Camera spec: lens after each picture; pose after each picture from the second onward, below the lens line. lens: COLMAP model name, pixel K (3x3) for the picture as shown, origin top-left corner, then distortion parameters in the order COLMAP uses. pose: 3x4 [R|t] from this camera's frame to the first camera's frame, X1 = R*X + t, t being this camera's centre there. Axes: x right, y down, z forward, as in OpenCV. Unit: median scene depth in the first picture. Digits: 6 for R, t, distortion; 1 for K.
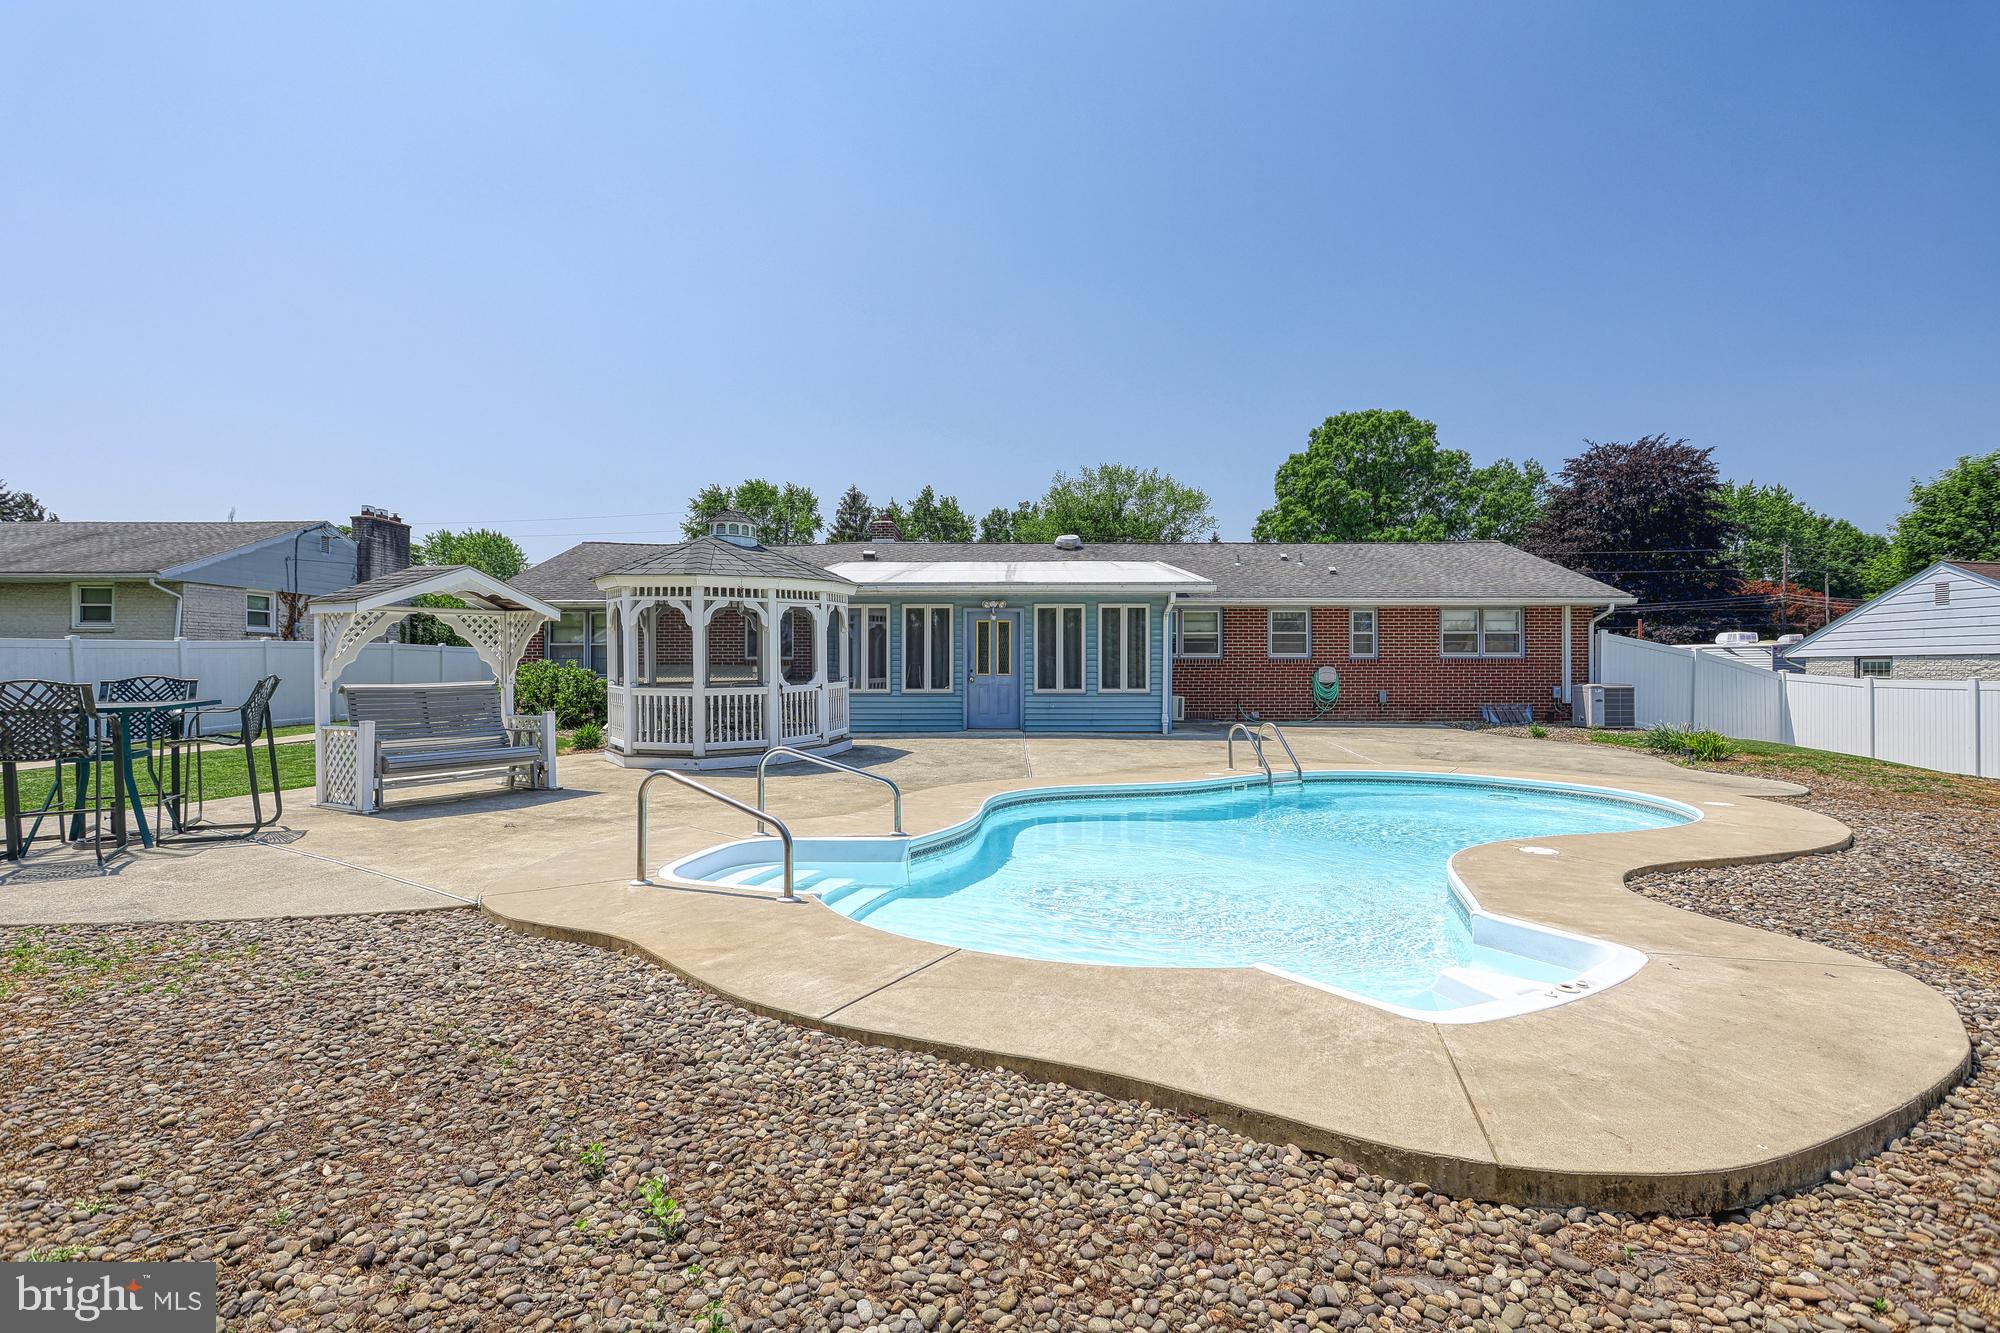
lens RADIAL K [[944.0, 0, 1003.9], [0, 944.0, 665.3], [0, 0, 1]] dist [-0.006407, 0.004379]
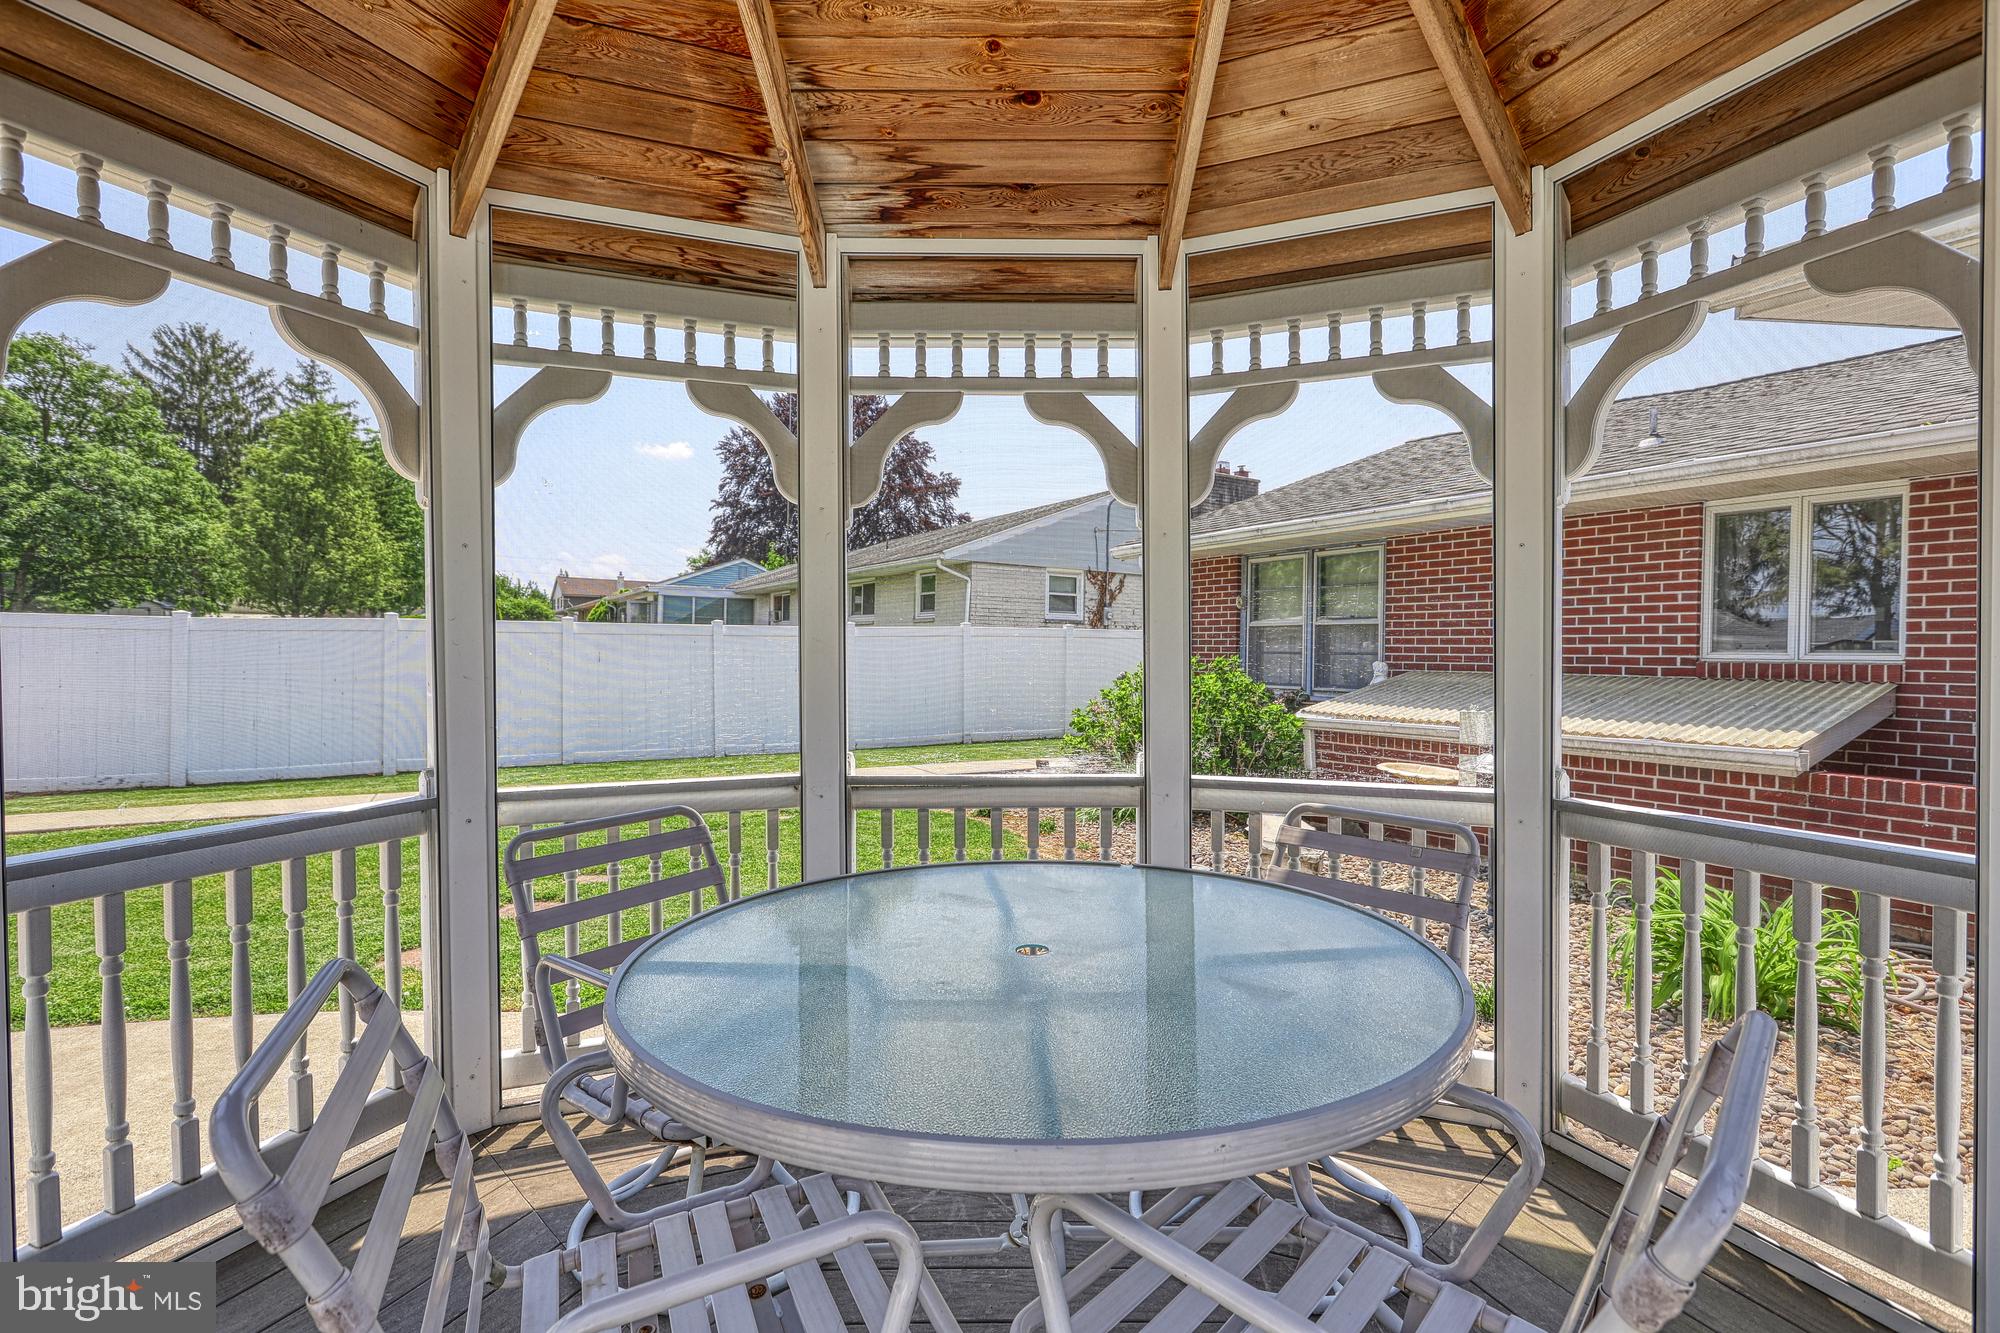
lens RADIAL K [[944.0, 0, 1003.9], [0, 944.0, 665.3], [0, 0, 1]] dist [-0.006407, 0.004379]
pose [[0.525091, 0.018445, -0.850846, -0.145527], [-0.014583, 0.999813, 0.012675, -0.005826], [0.850921, 0.005753, 0.525262, 0.742774]]
